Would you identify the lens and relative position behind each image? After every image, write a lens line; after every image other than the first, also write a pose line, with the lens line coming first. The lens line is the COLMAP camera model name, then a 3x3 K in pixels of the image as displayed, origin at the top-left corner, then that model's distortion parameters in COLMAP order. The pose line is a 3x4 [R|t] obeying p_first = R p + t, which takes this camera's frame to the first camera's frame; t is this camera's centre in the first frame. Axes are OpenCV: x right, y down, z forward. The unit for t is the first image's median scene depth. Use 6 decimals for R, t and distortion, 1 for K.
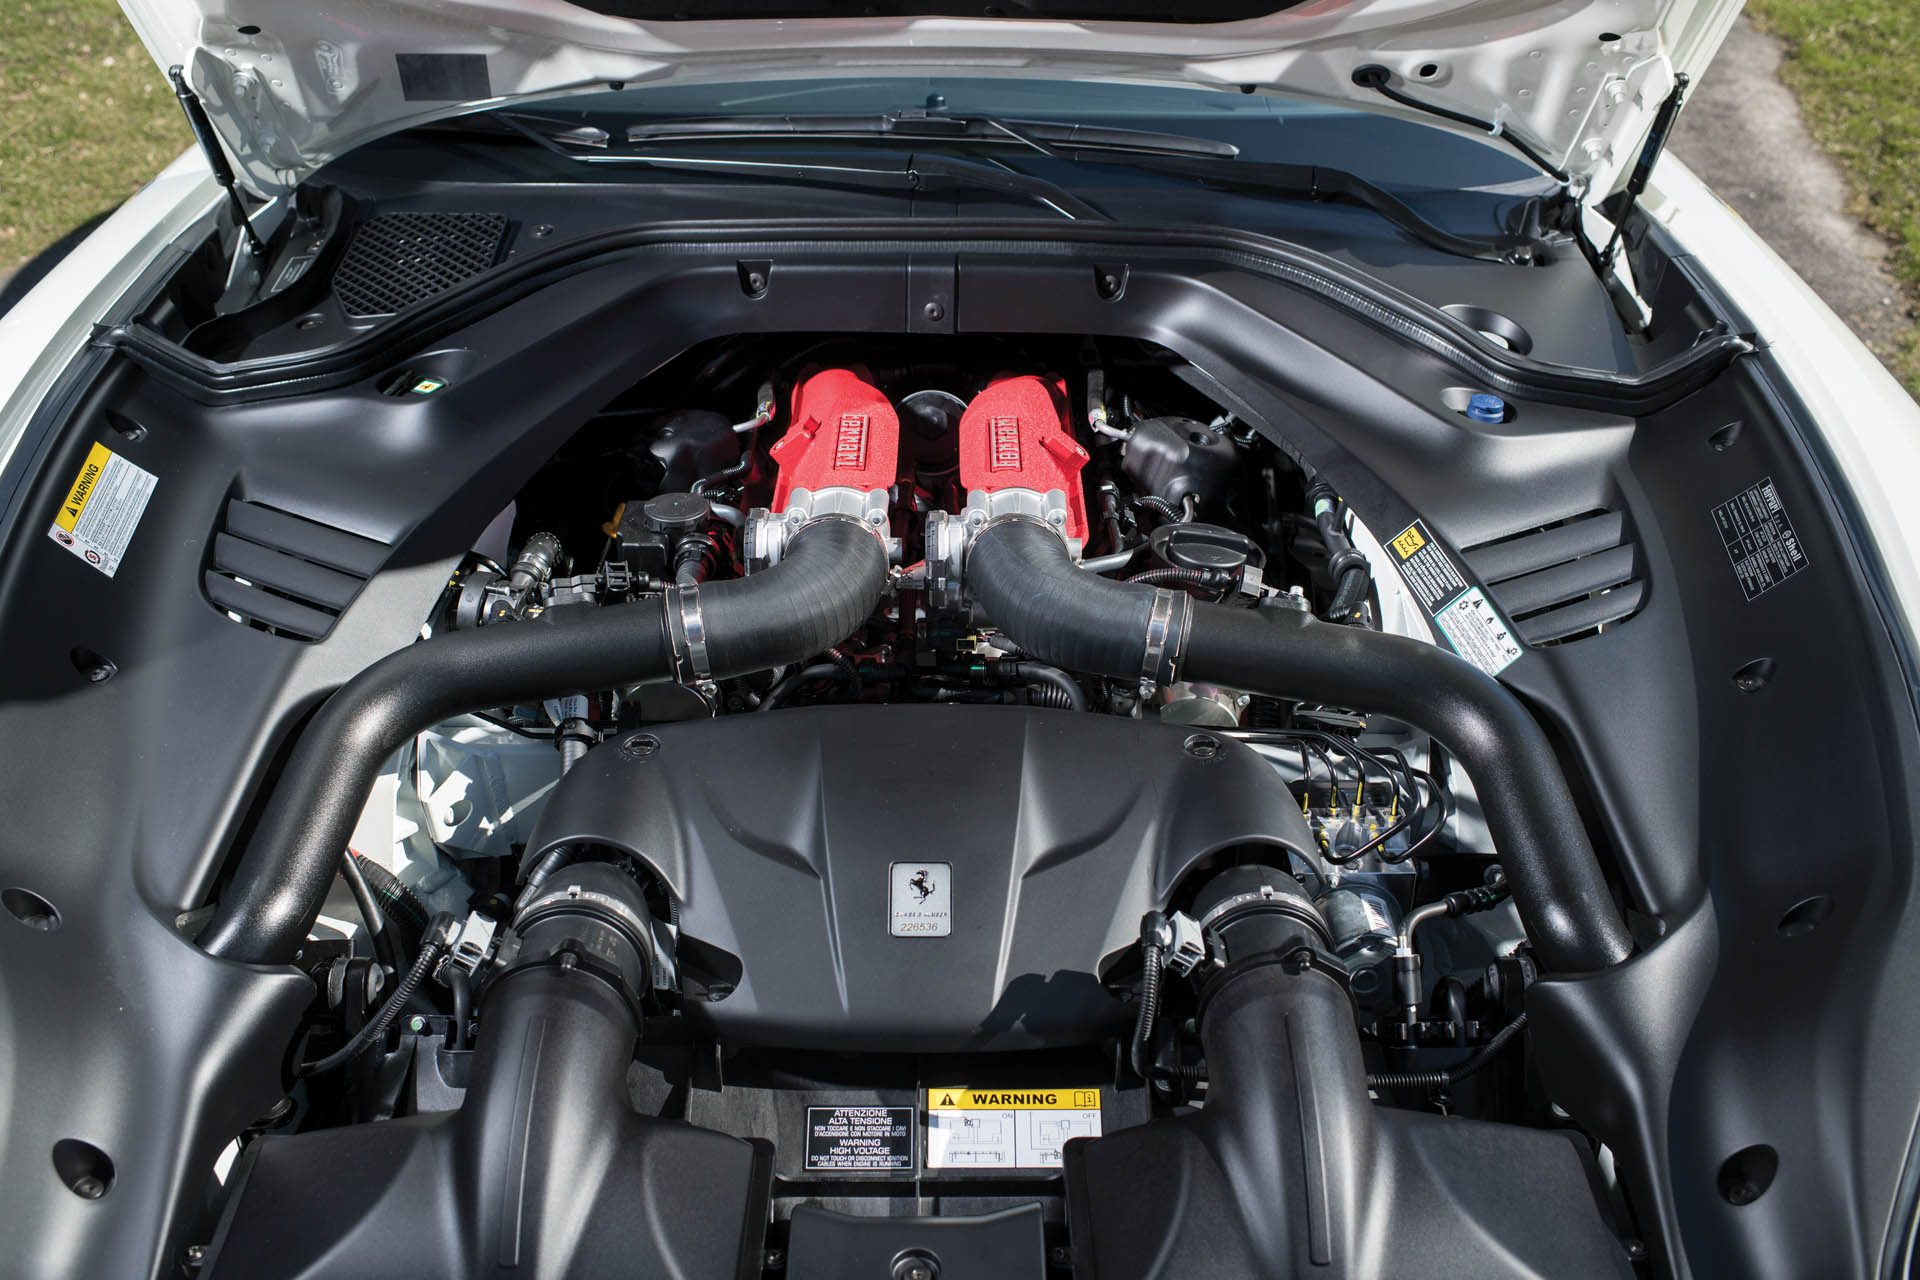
lens RADIAL K [[1953.3, 0, 960.0], [0, 1953.3, 640.0], [0, 0, 1]] dist [-0.109543, 0.155248]
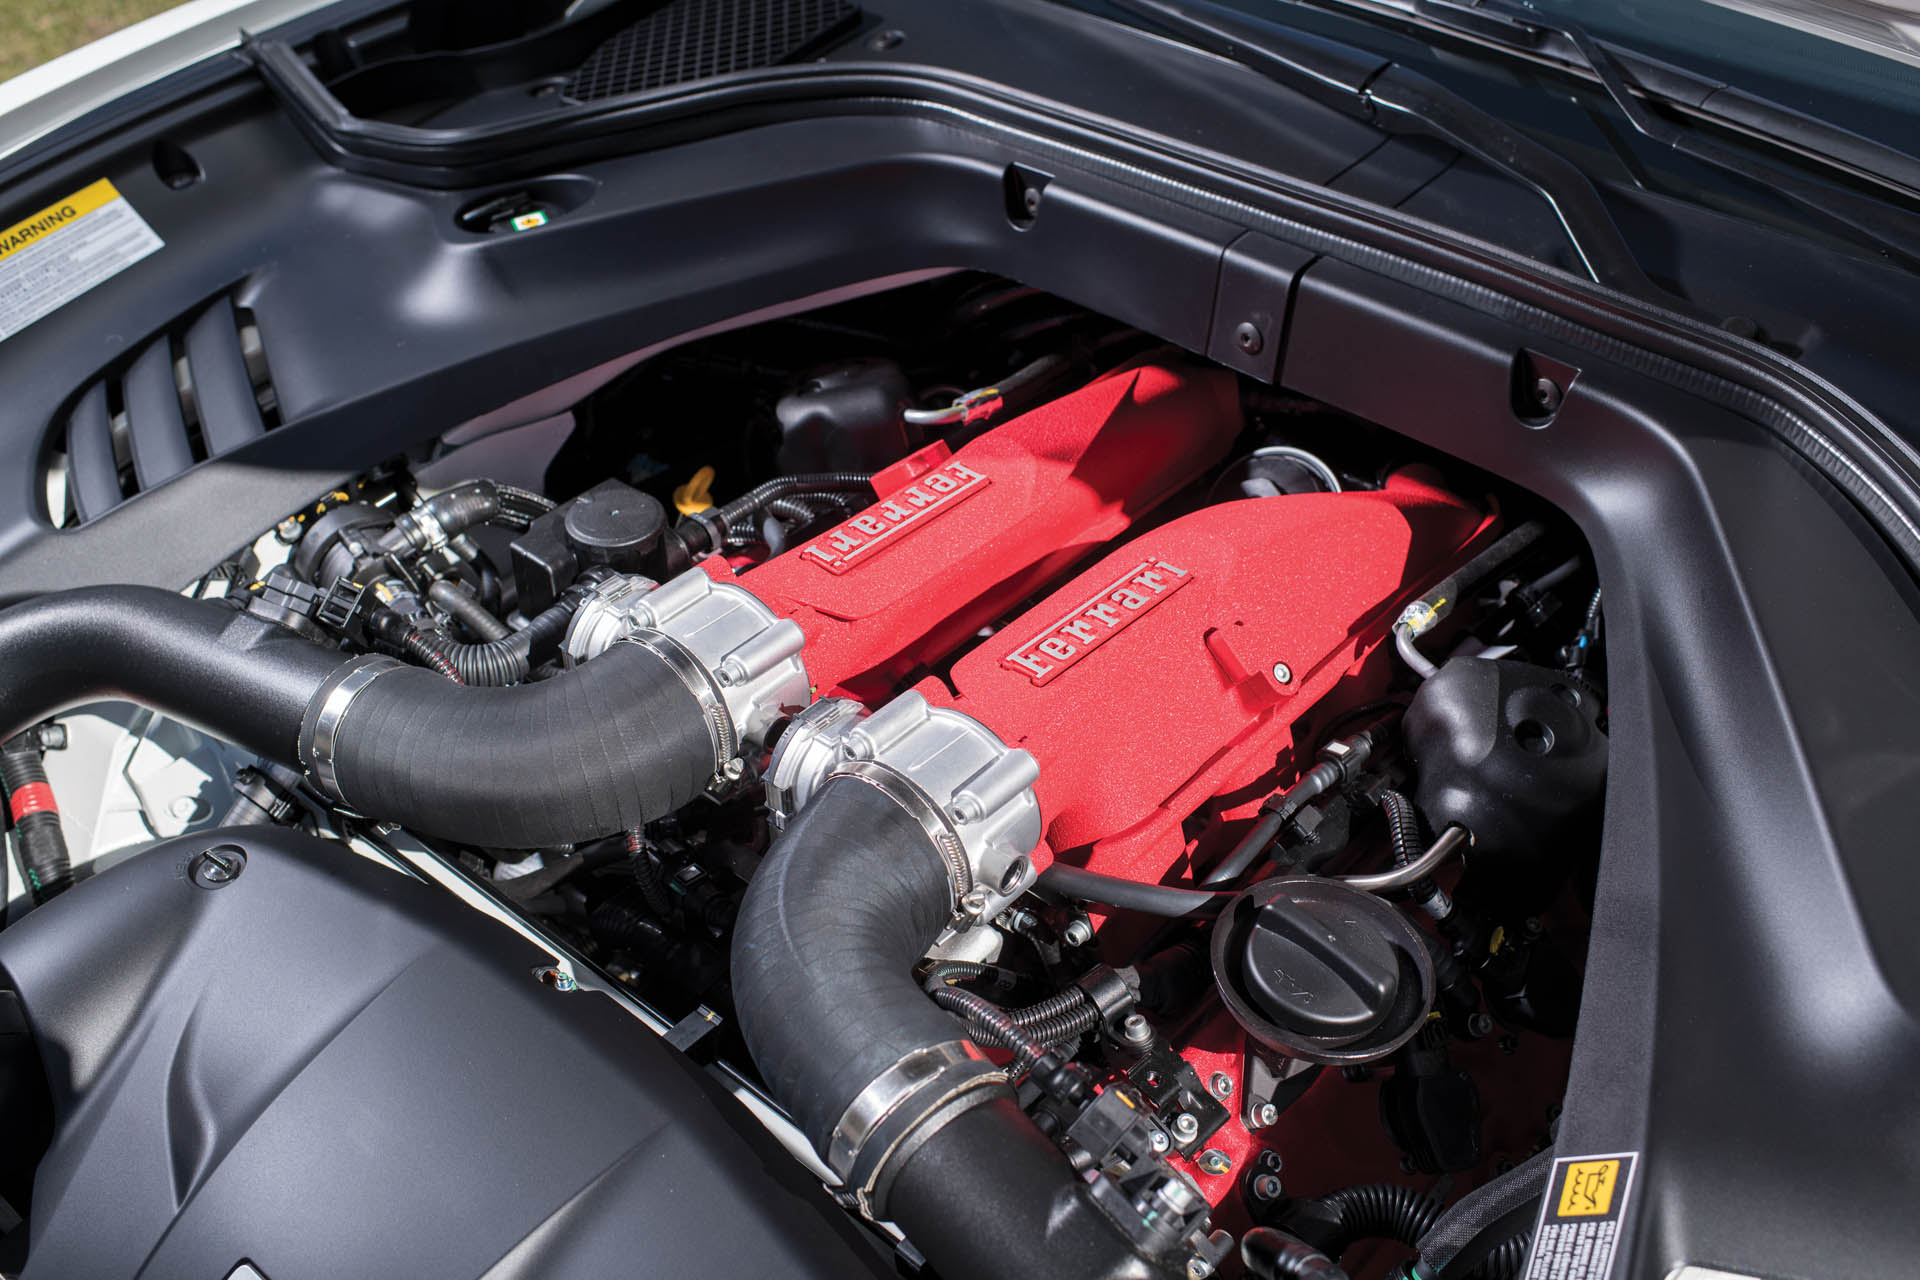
lens RADIAL K [[1953.3, 0, 960.0], [0, 1953.3, 640.0], [0, 0, 1]] dist [-0.109543, 0.155248]
pose [[0.749460, 0.398161, -0.528940, 0.284473], [-0.321147, 0.917292, 0.235459, -0.208926], [0.578943, -0.006599, 0.815341, 0.508744]]
